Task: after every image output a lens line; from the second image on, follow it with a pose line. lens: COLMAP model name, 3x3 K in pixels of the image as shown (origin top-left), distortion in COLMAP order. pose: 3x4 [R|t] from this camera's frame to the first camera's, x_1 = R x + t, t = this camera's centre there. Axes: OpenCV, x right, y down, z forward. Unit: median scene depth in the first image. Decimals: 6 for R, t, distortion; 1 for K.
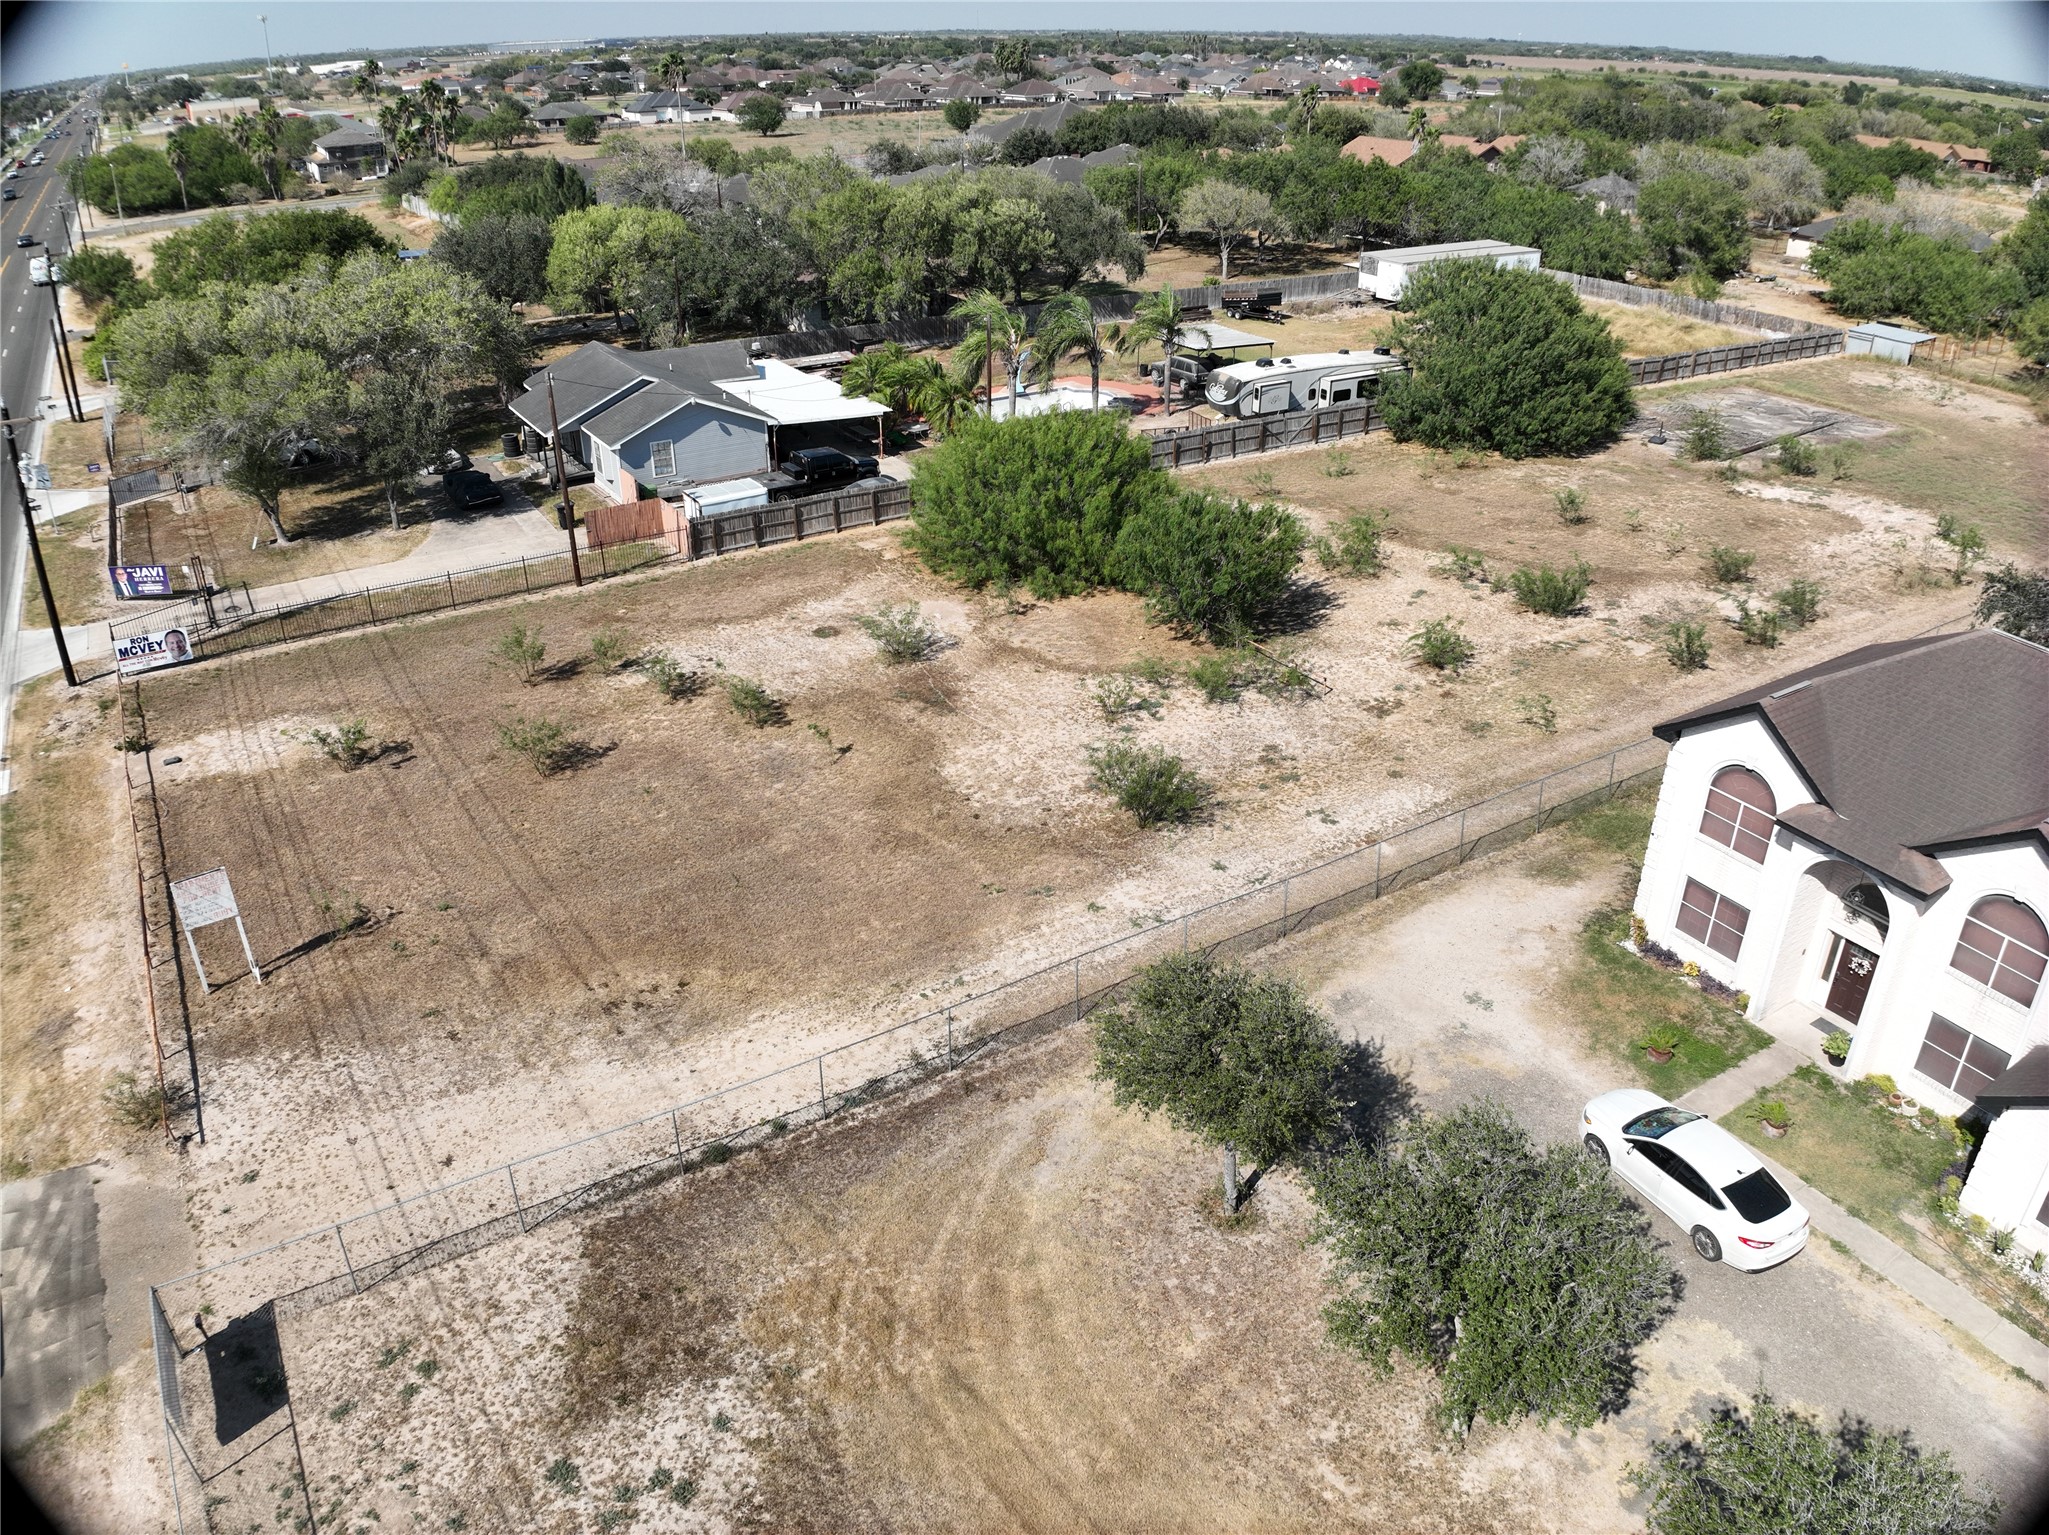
lens RADIAL K [[1444.4, 0, 1036.4], [0, 1444.4, 747.0], [0, 0, 1]] dist [-0.104506, -0.013891]
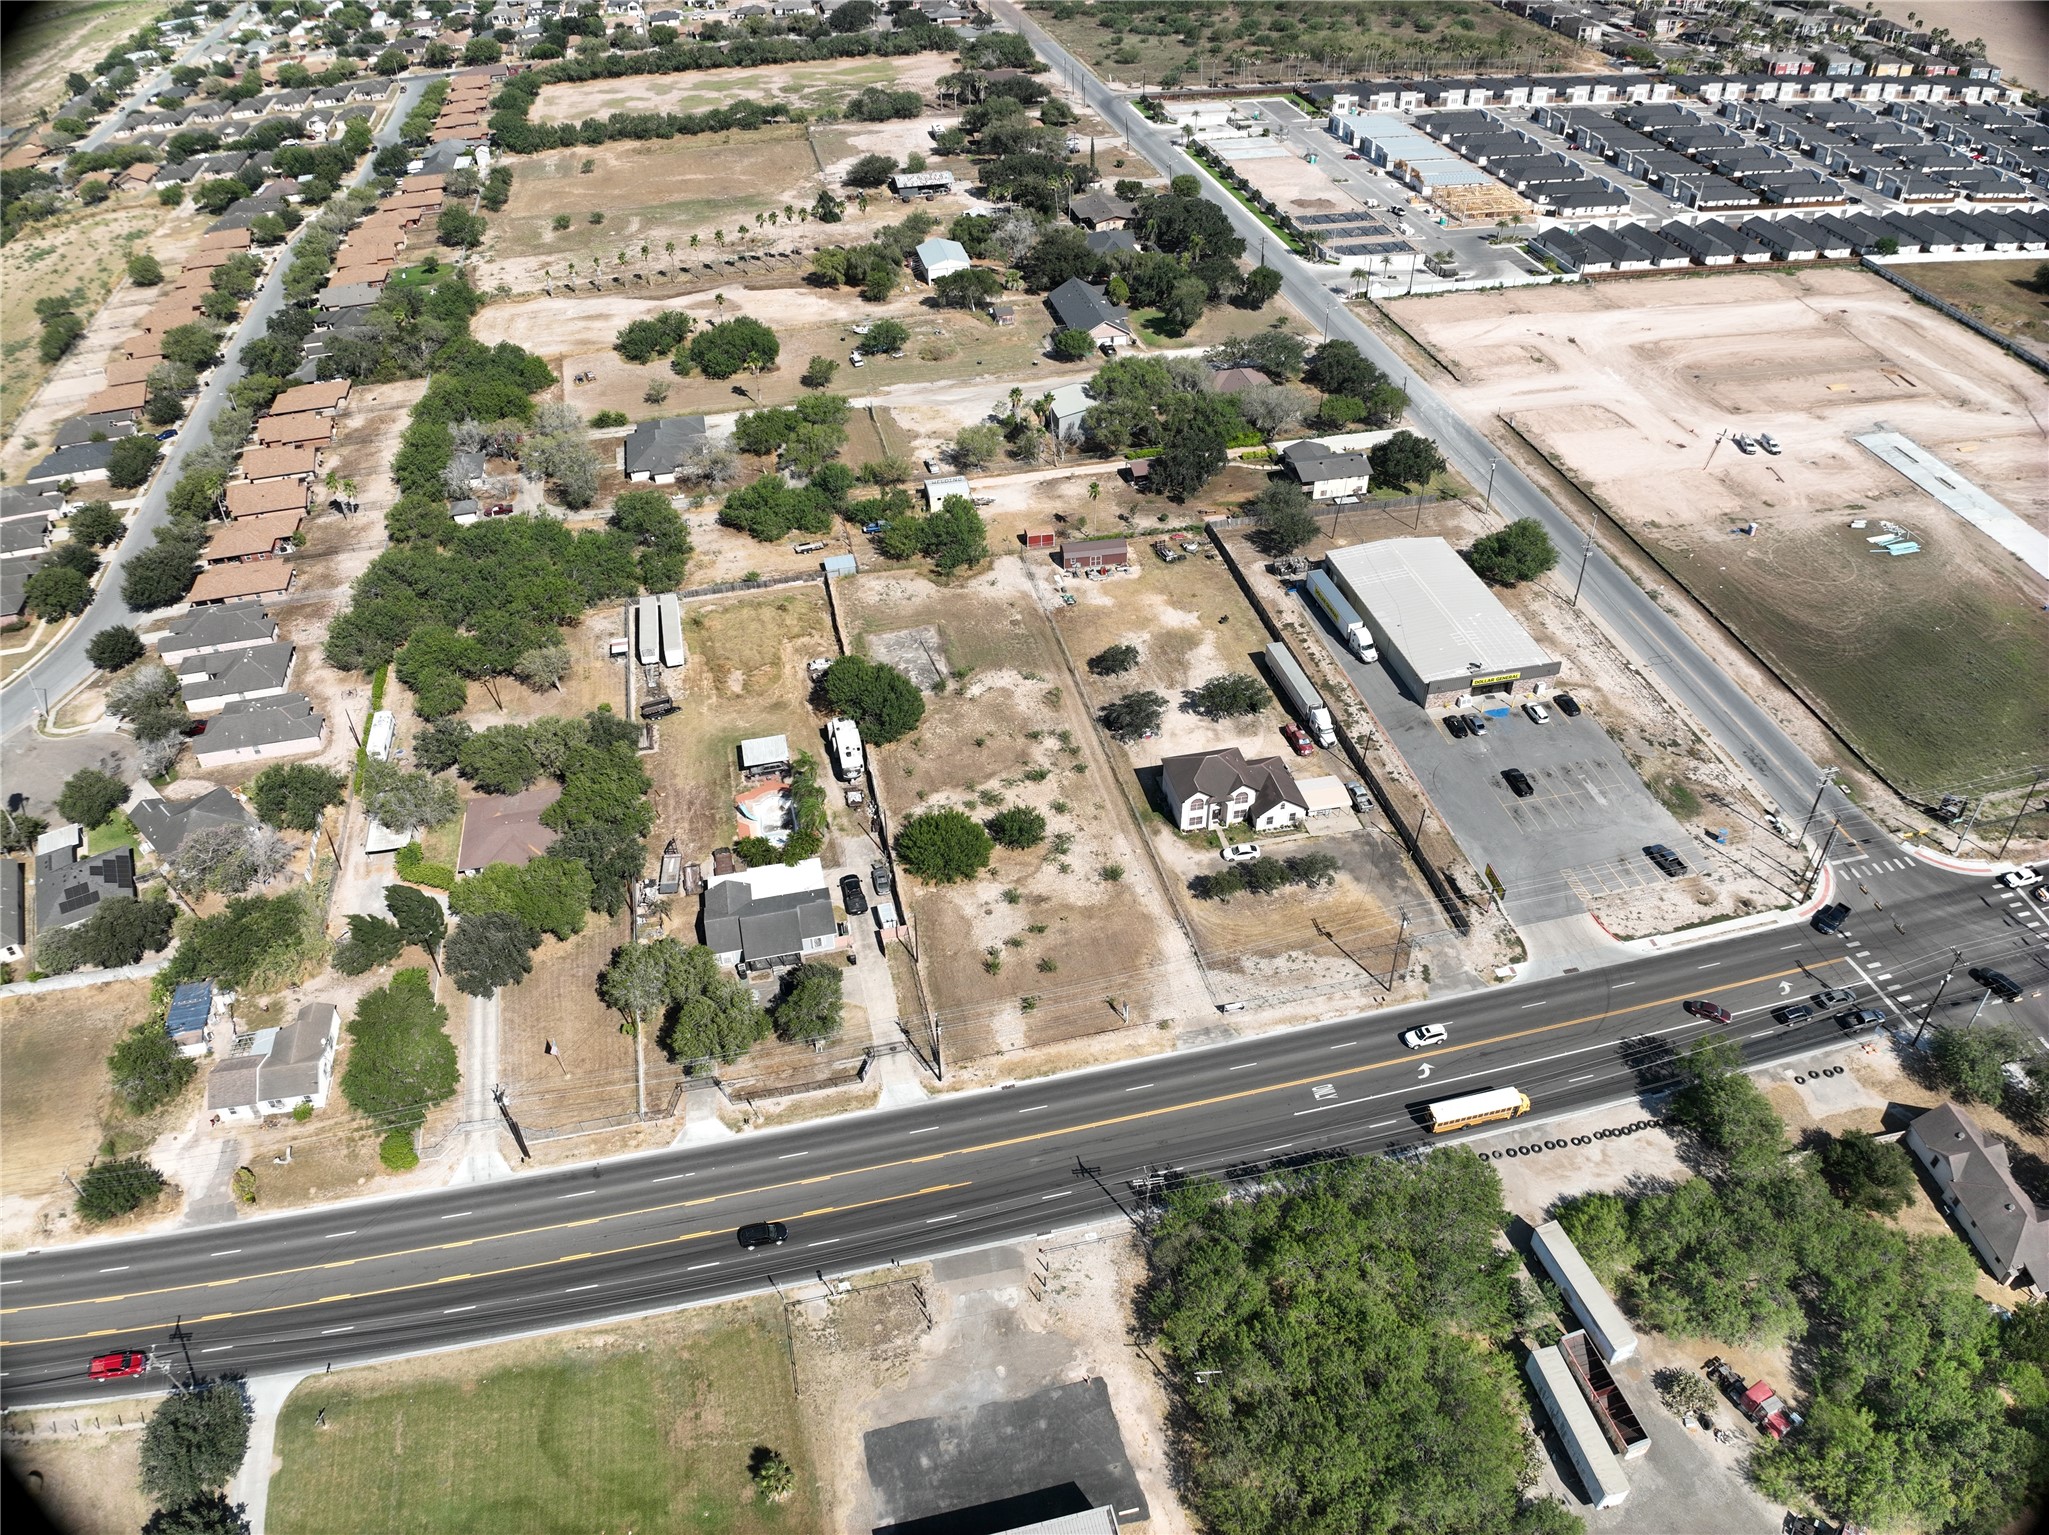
lens RADIAL K [[1444.4, 0, 1041.9], [0, 1444.4, 762.1], [0, 0, 1]] dist [-0.104506, -0.013891]
pose [[0.318856, -0.601952, 0.732110, -2.905818], [0.439261, 0.778318, 0.448633, -2.228481], [-0.839870, 0.178538, 0.512585, -1.153365]]
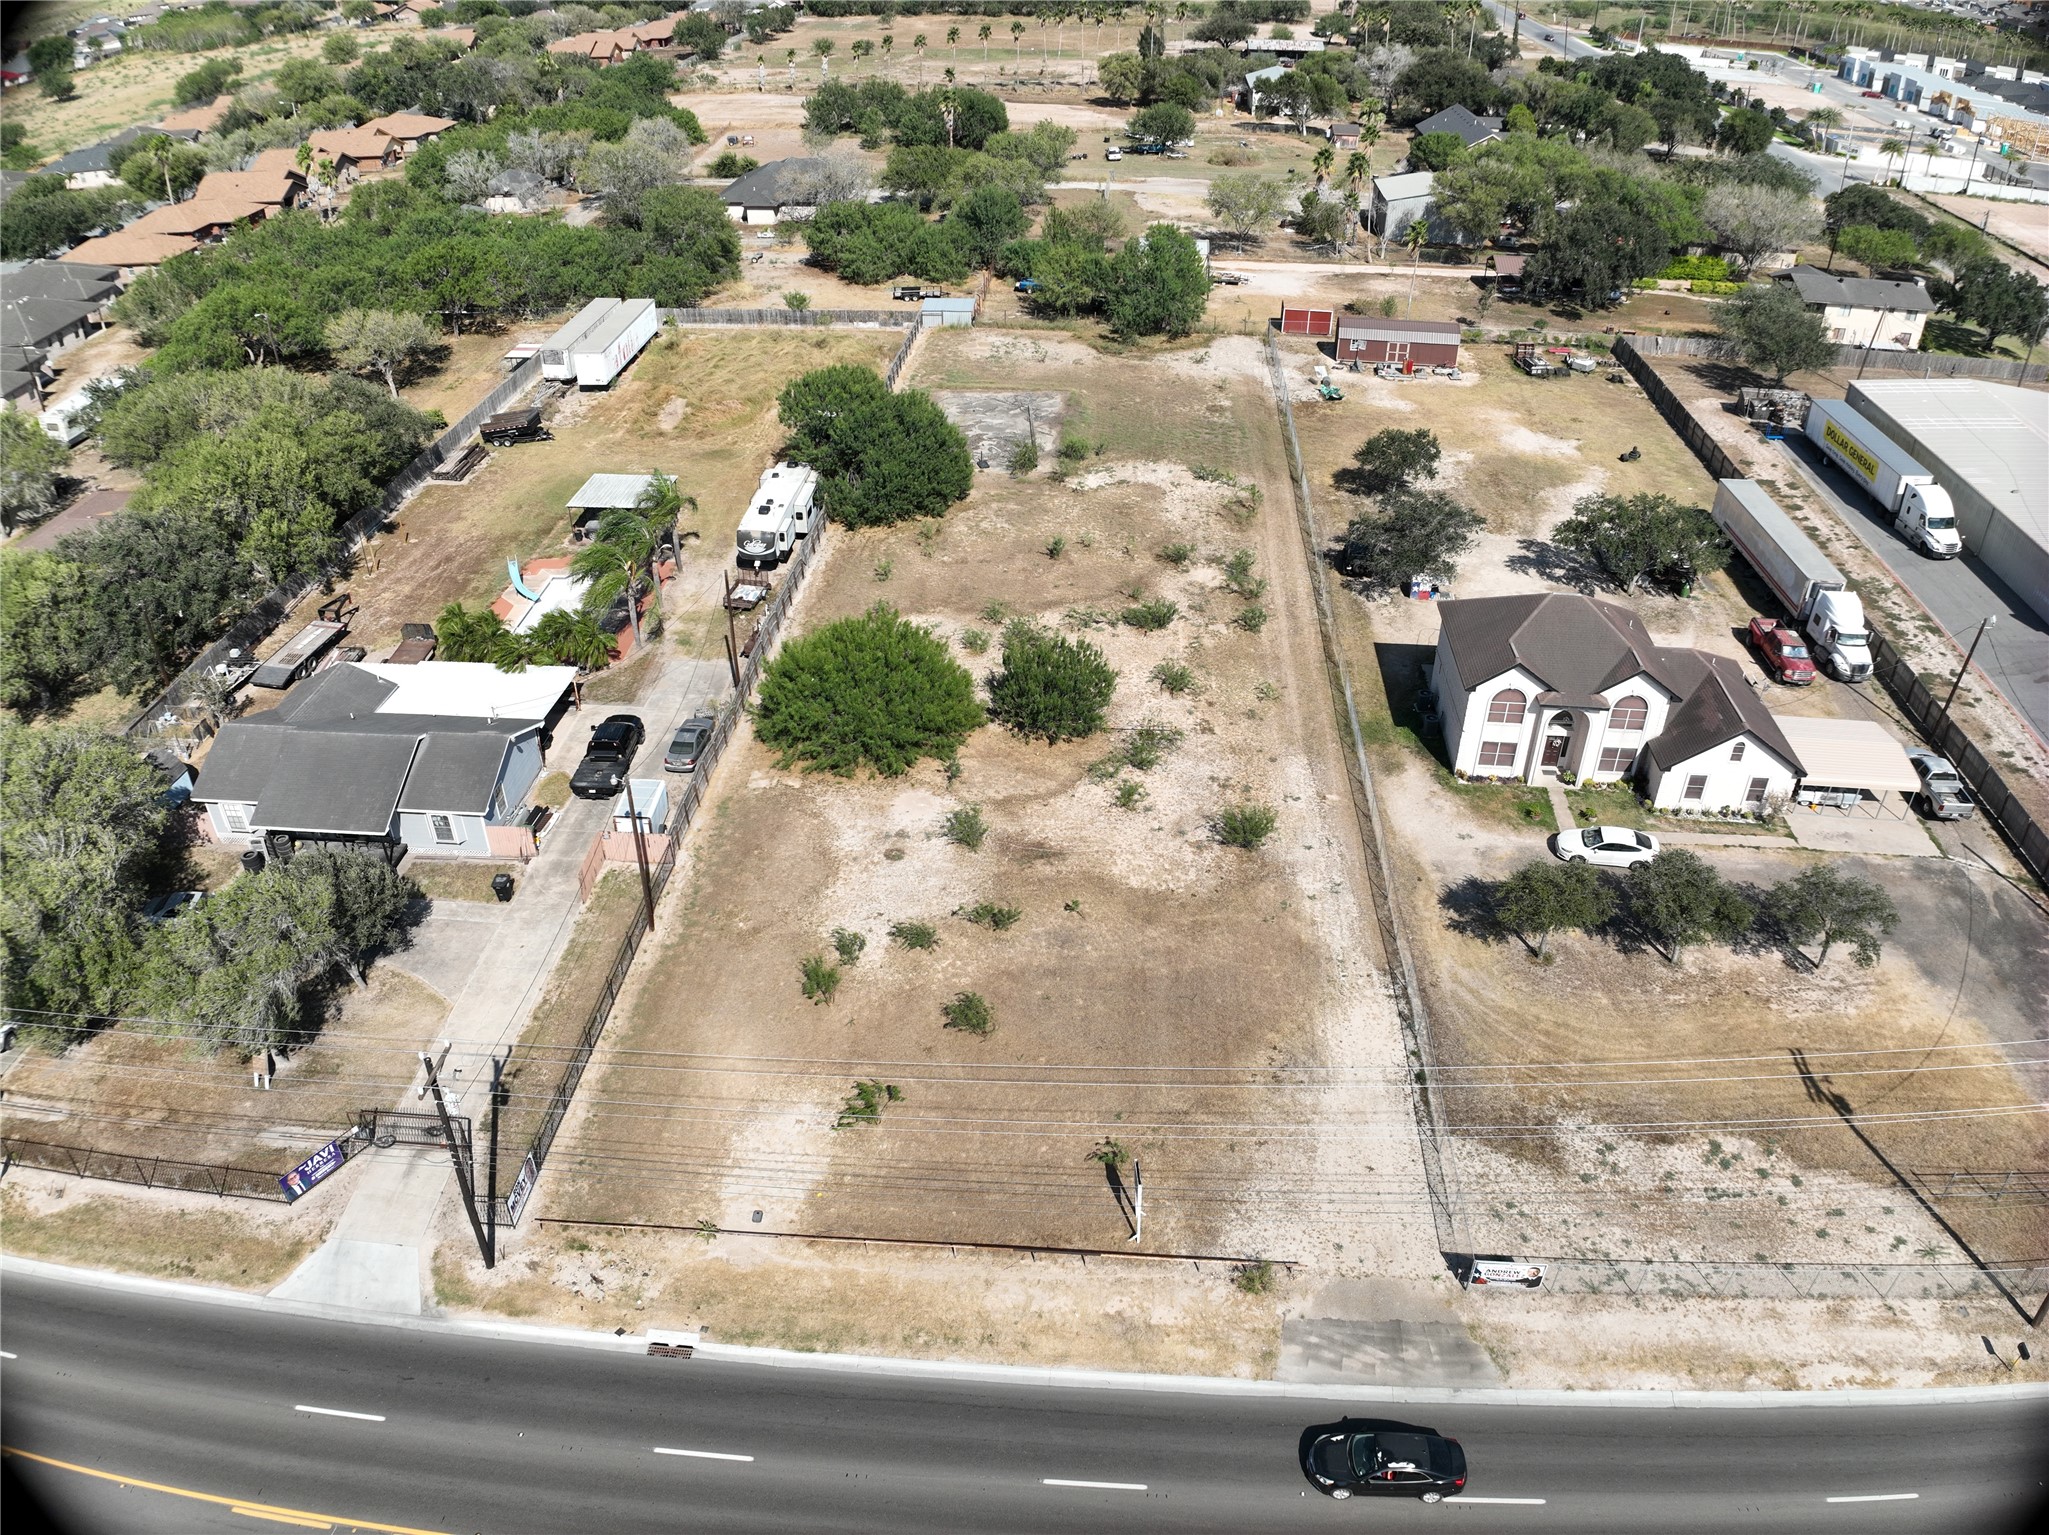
lens RADIAL K [[1444.4, 0, 1040.3], [0, 1444.4, 750.7], [0, 0, 1]] dist [-0.104506, -0.013891]
pose [[0.587006, -0.442893, 0.677694, -1.098809], [0.366689, 0.891754, 0.265169, -0.556168], [-0.721778, 0.092847, 0.685869, -0.026152]]
